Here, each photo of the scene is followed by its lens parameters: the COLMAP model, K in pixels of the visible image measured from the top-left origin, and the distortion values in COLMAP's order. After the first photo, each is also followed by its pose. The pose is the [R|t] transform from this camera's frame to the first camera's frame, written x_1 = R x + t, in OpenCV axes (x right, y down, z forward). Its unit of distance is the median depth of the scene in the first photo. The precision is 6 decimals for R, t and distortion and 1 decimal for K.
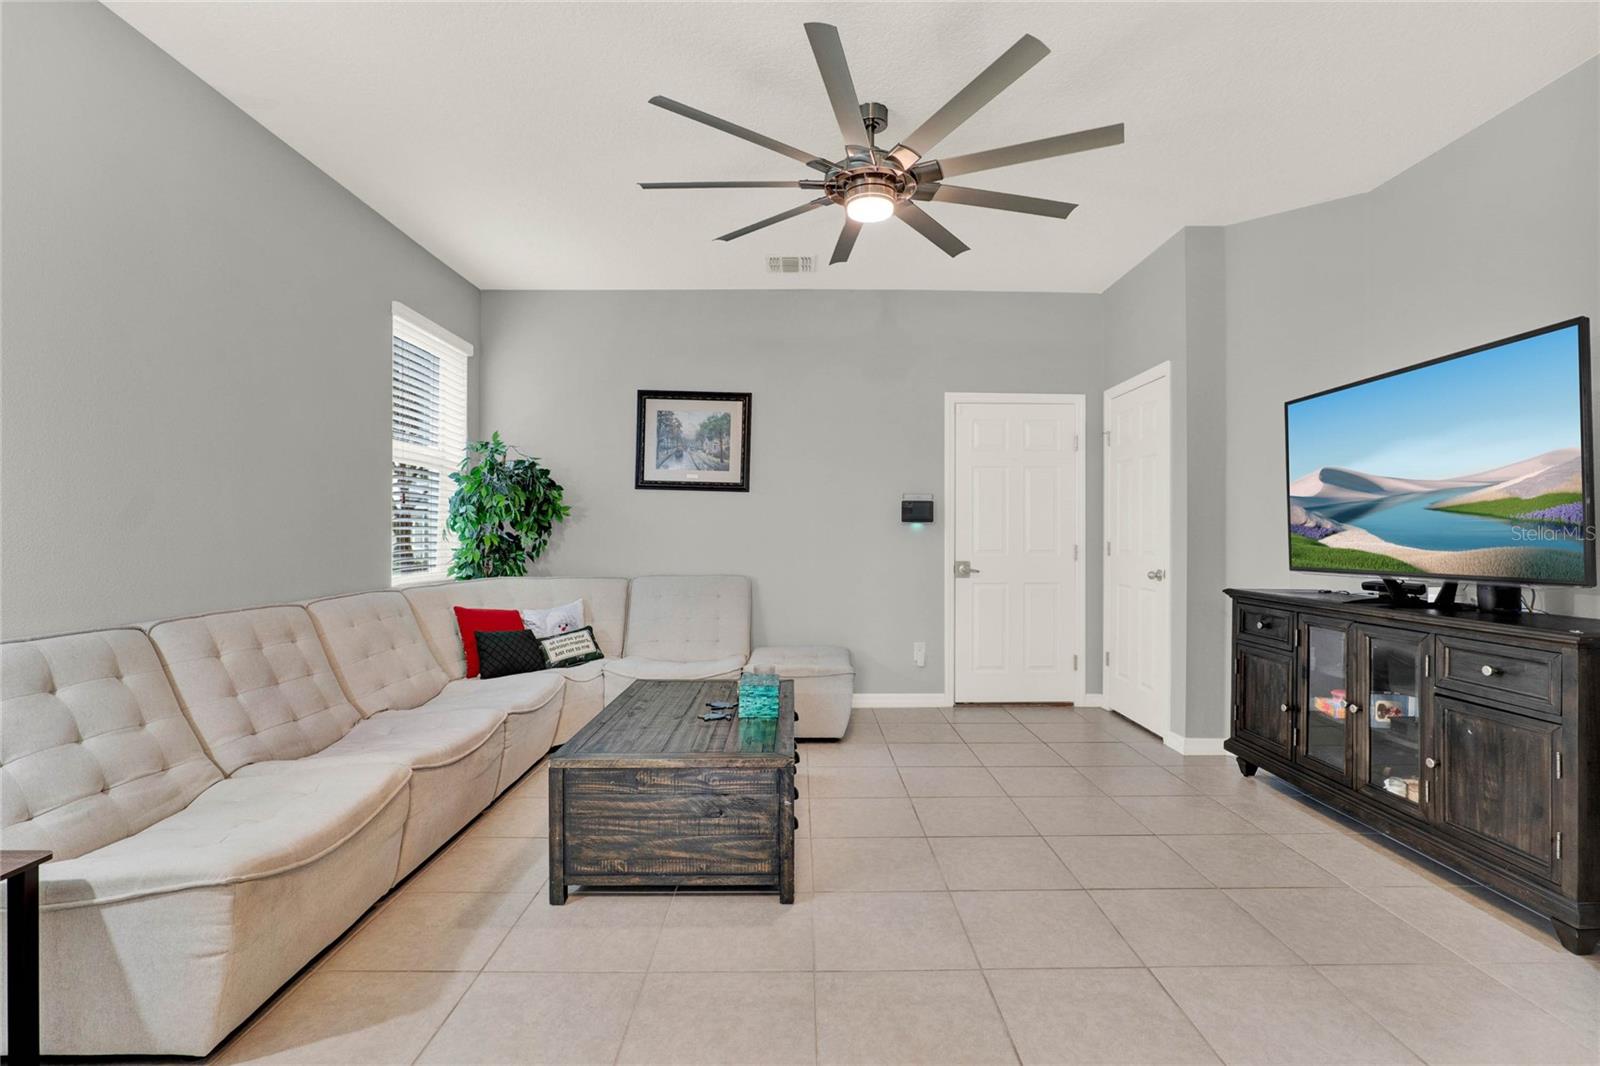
lens RADIAL K [[759.0, 0, 799.4], [0, 759.0, 531.9], [0, 0, 1]] dist [-0.024260, 0.006693]
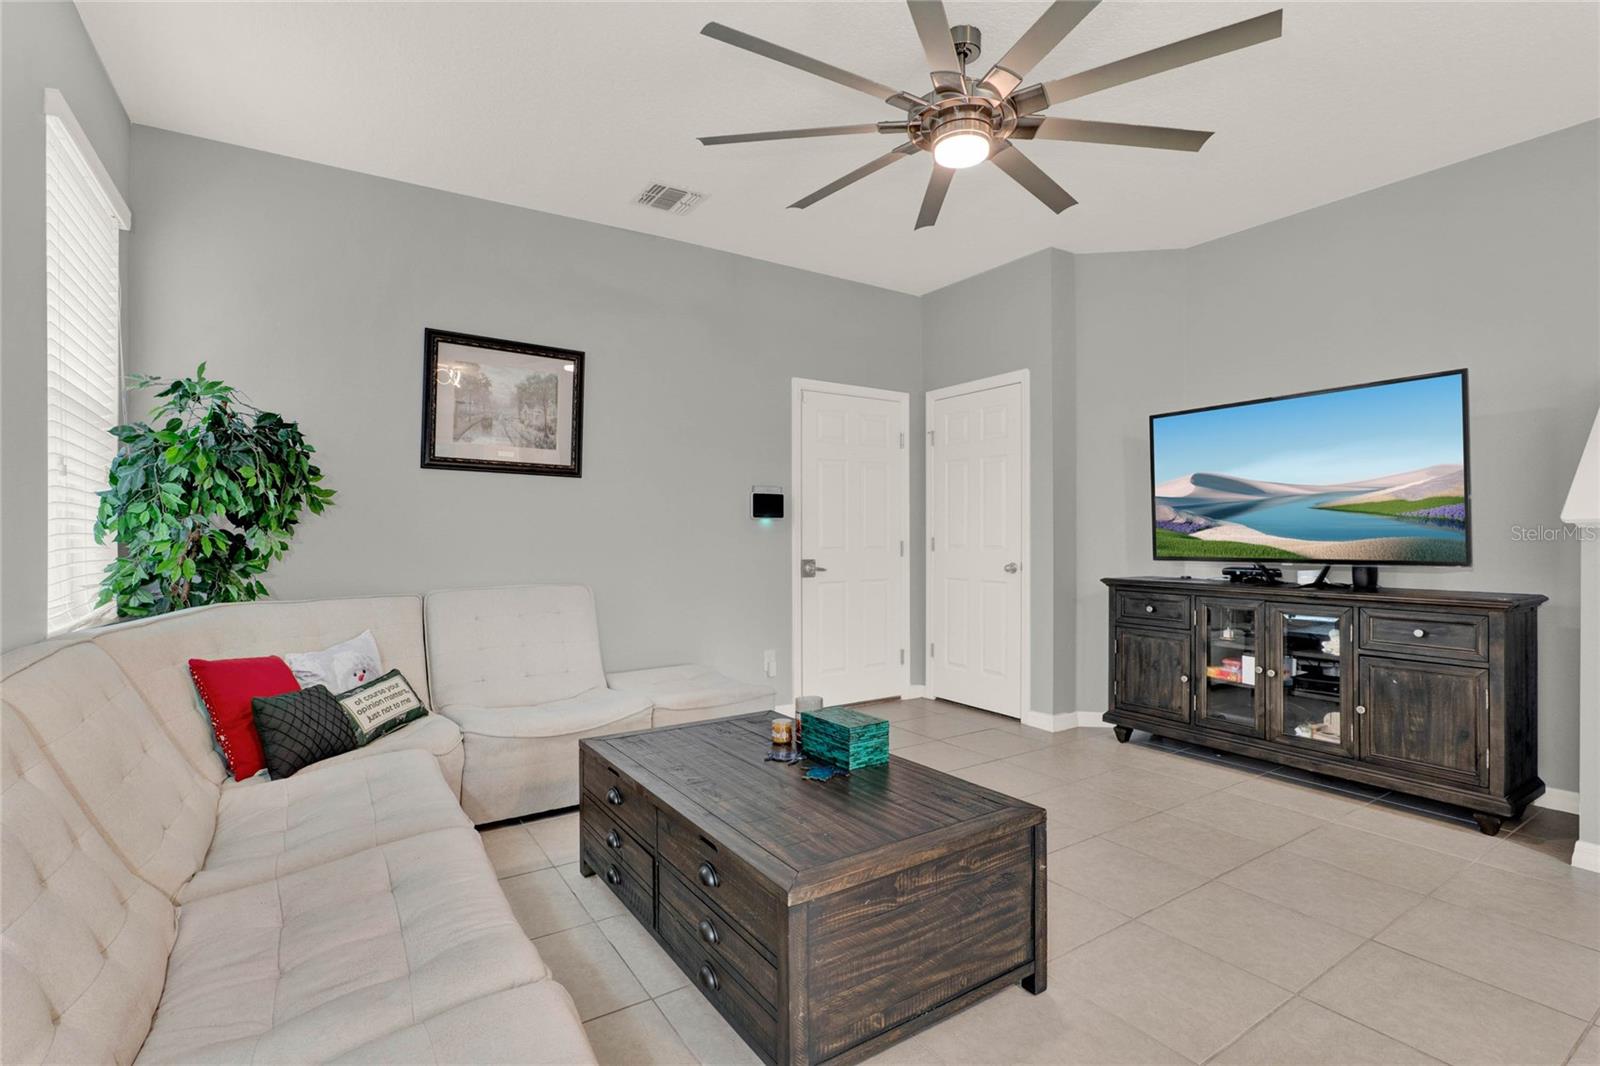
lens RADIAL K [[759.0, 0, 798.7], [0, 759.0, 533.4], [0, 0, 1]] dist [-0.024260, 0.006693]
pose [[0.838016, -0.005469, 0.545618, -0.446426], [0.002793, 0.999980, 0.005735, 0.001474], [-0.545638, -0.003282, 0.838014, 0.322659]]
